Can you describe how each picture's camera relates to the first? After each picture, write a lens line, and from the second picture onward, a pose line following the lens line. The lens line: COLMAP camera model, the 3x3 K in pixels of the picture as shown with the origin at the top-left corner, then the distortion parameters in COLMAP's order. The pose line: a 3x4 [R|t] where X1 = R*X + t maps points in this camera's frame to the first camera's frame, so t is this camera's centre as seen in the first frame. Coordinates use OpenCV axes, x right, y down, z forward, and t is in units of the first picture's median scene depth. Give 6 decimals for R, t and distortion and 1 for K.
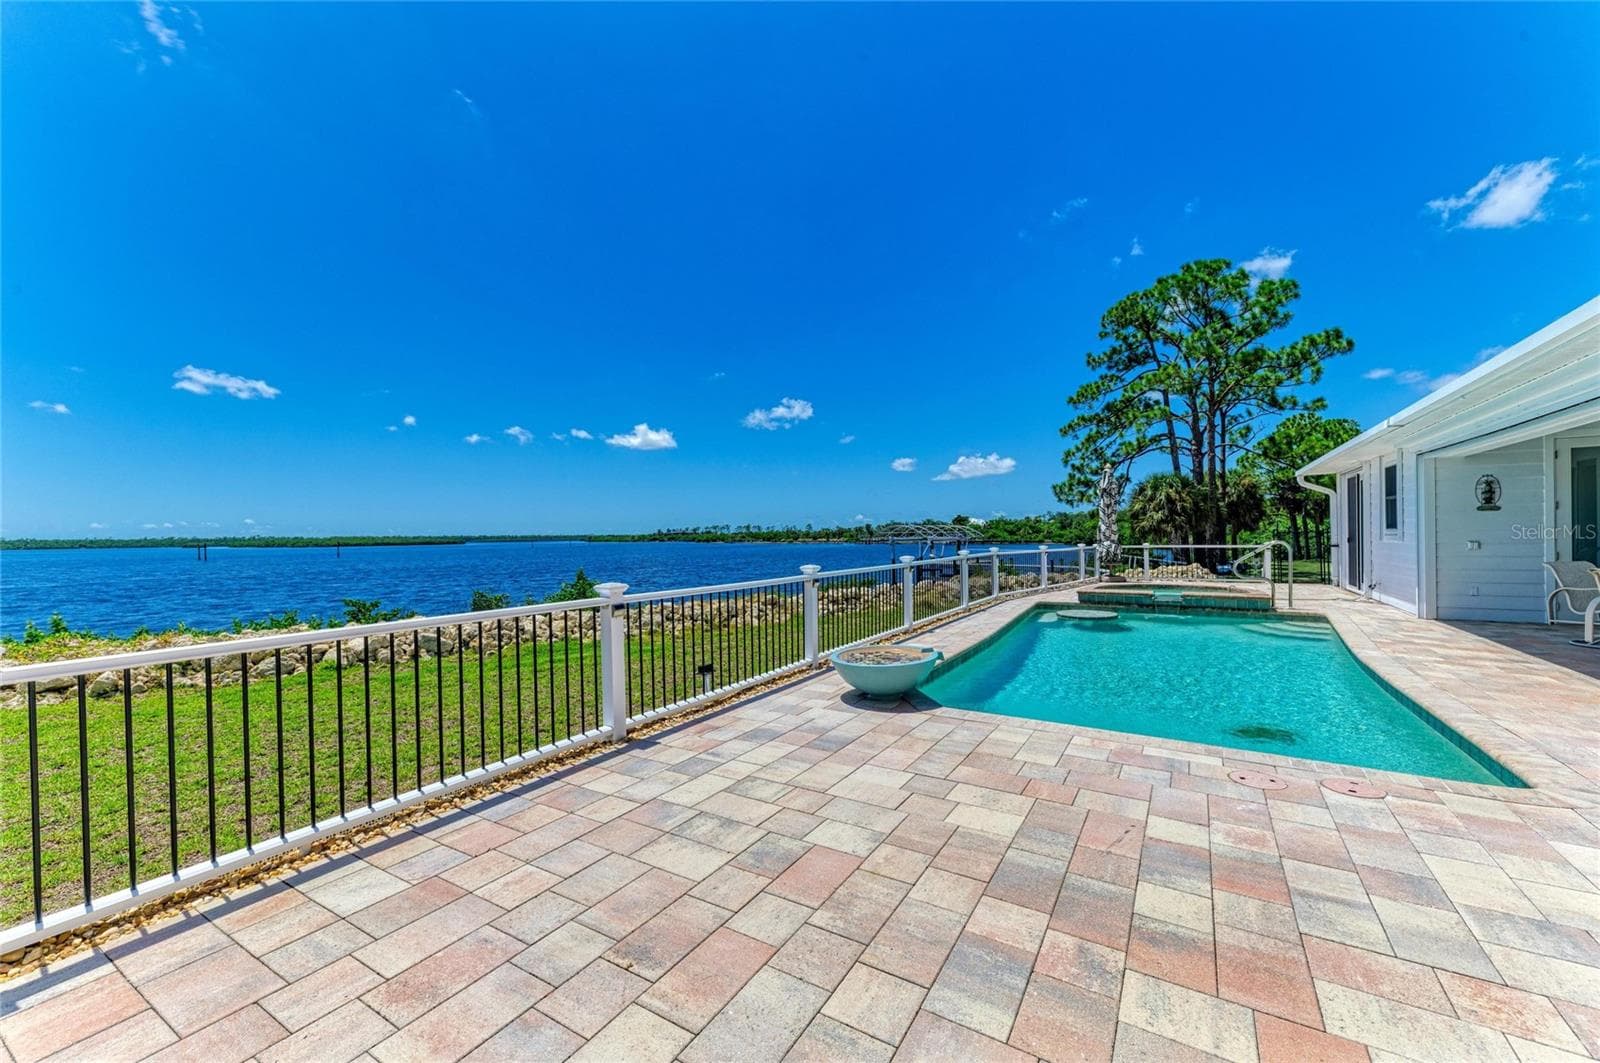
lens RADIAL K [[630.5, 0, 805.9], [0, 630.5, 537.9], [0, 0, 1]] dist [0.015292, 0.000027]
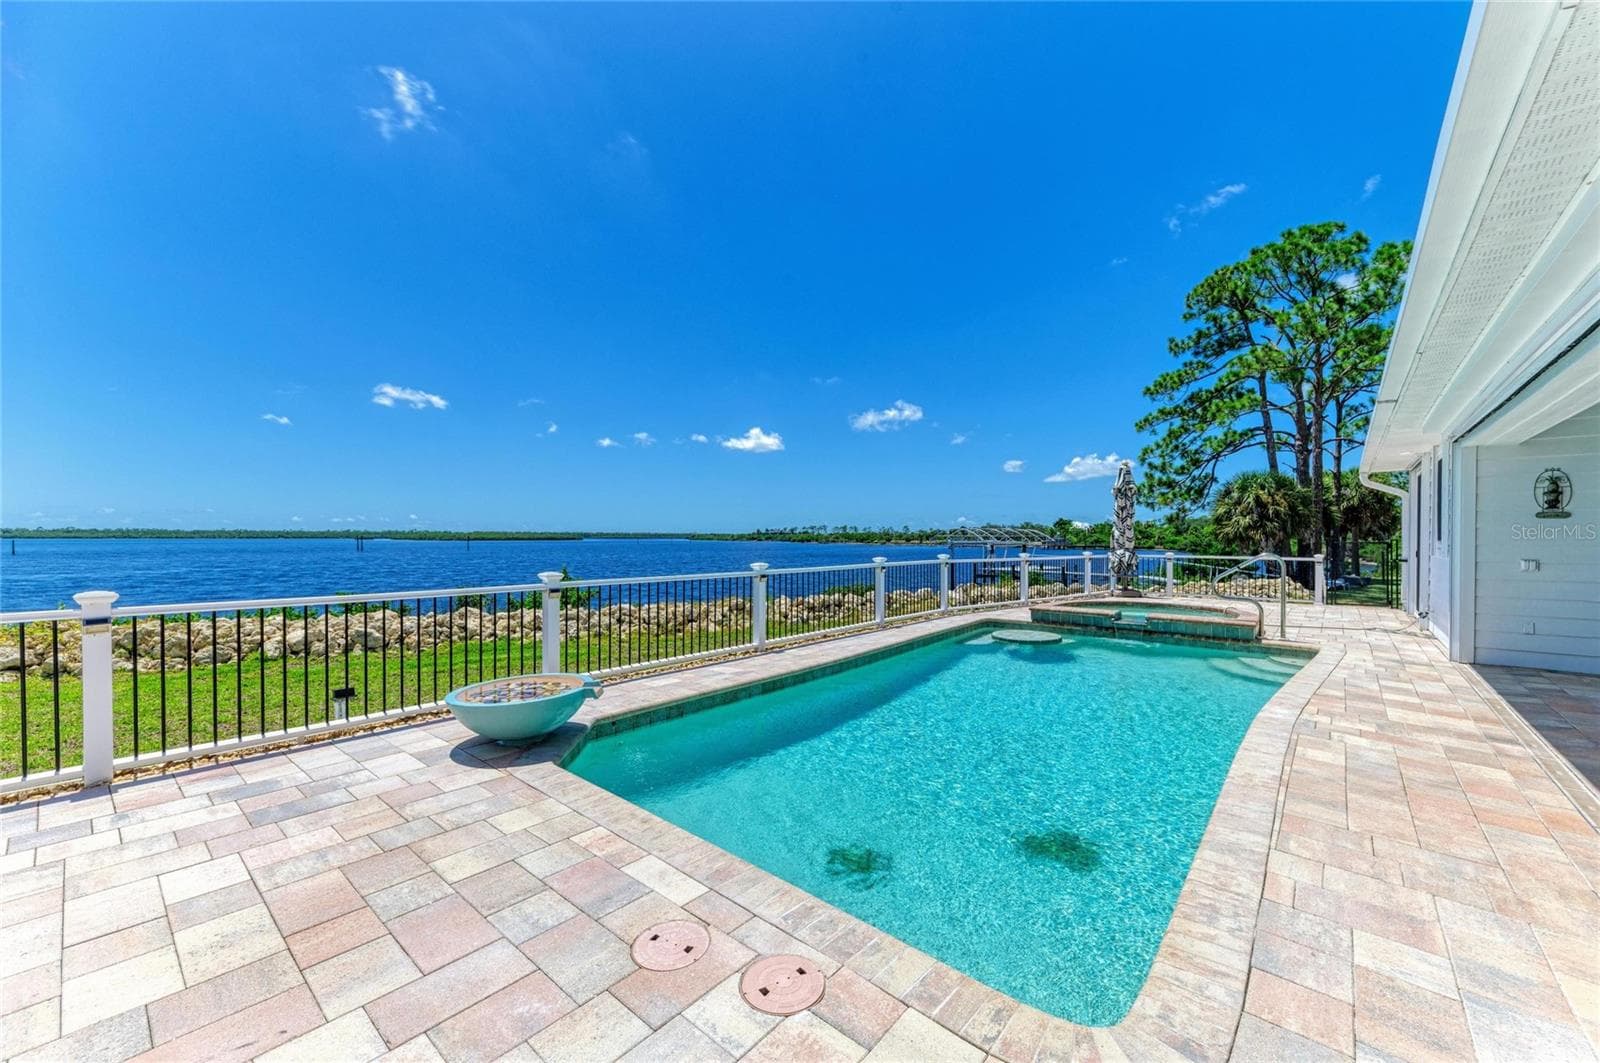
lens RADIAL K [[628.3, 0, 804.3], [0, 628.3, 546.9], [0, 0, 1]] dist [0.010189, 0.000005]
pose [[0.987546, 0.018271, -0.156263, 0.091242], [-0.016224, 0.999765, 0.014366, -0.001734], [0.156489, -0.011652, 0.987611, 0.041301]]
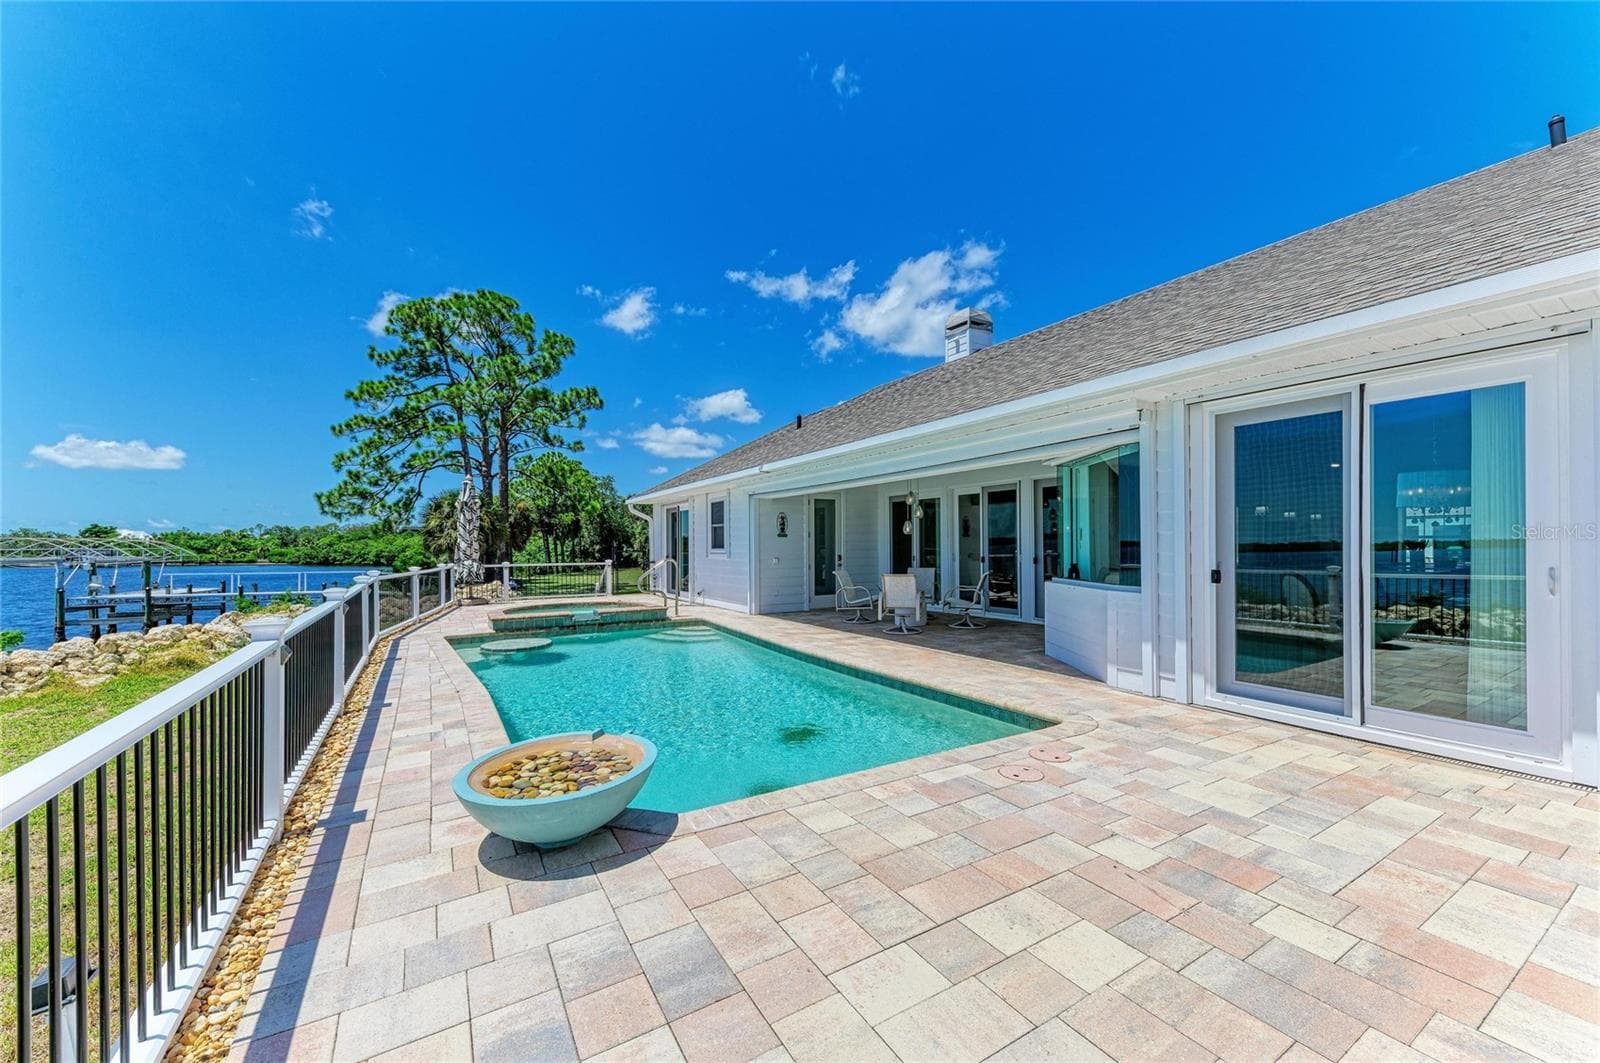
lens RADIAL K [[610.3, 0, 811.3], [0, 610.3, 547.9], [0, 0, 1]] dist [0.011580, -0.000003]
pose [[0.451481, 0.008473, 0.892241, -0.041310], [0.003720, 0.999928, -0.011377, -0.000350], [-0.892273, 0.008456, 0.451417, 0.083062]]
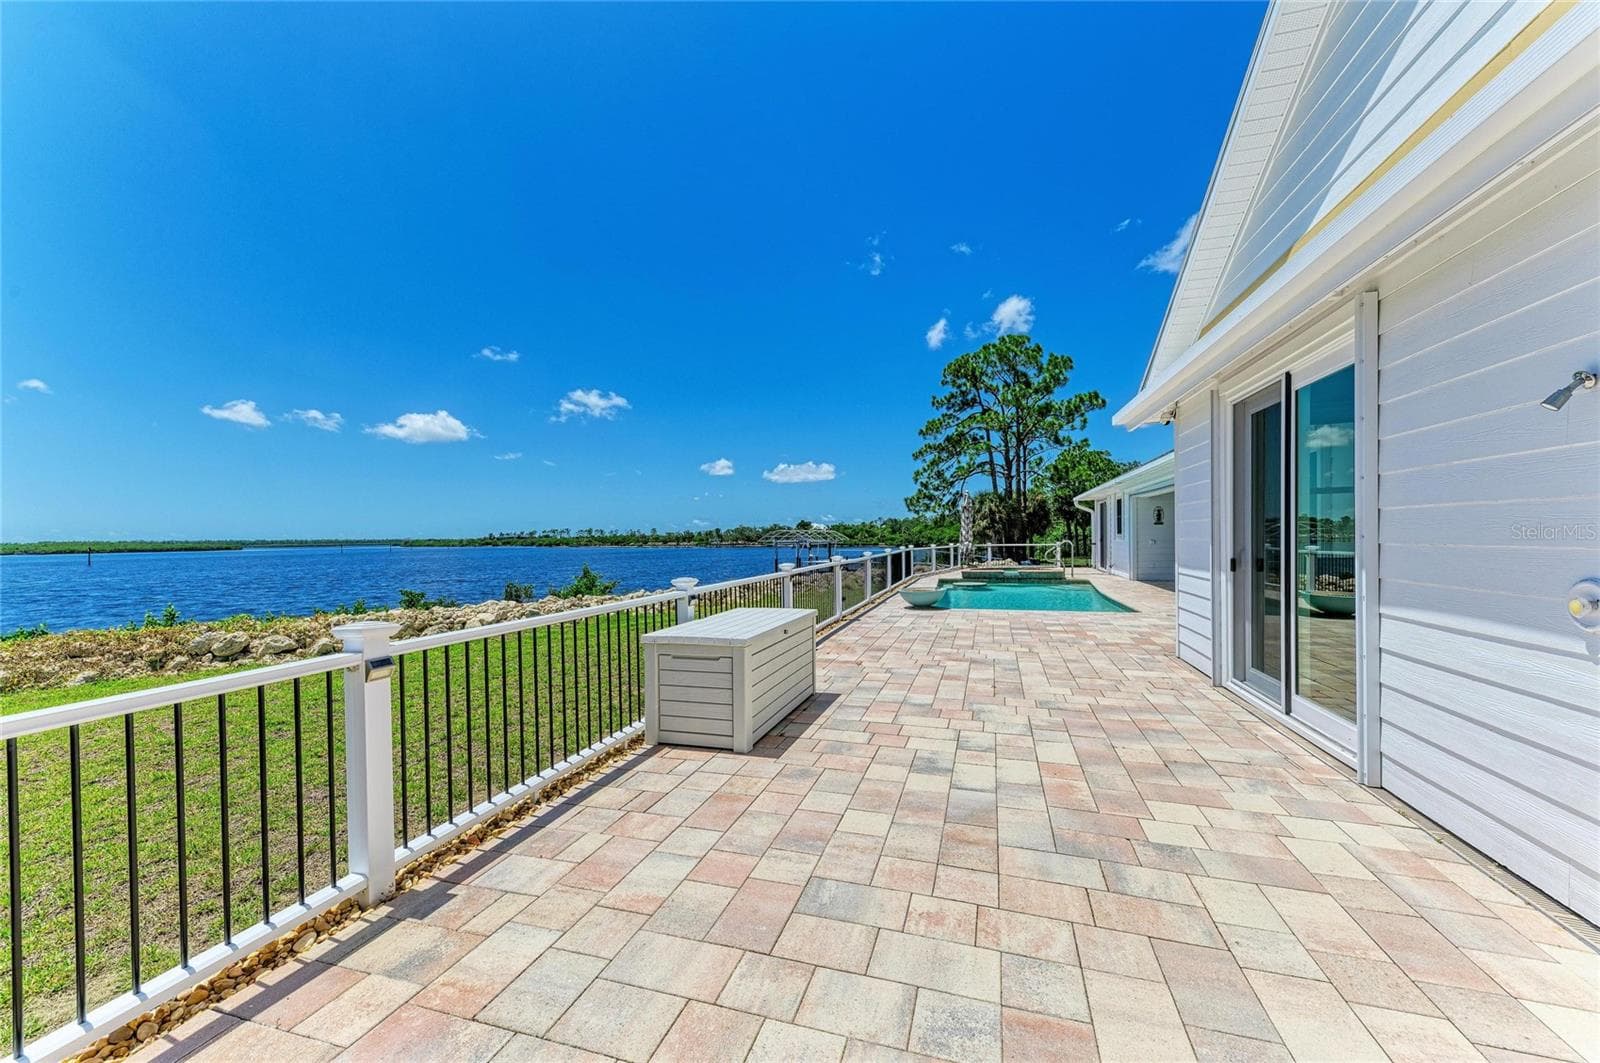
lens RADIAL K [[610.3, 0, 811.3], [0, 610.3, 547.9], [0, 0, 1]] dist [0.011580, -0.000003]
pose [[0.966808, -0.005094, 0.255451, -0.124426], [0.002474, 0.999941, 0.010576, 0.002138], [-0.255490, -0.009593, 0.966764, -0.152619]]
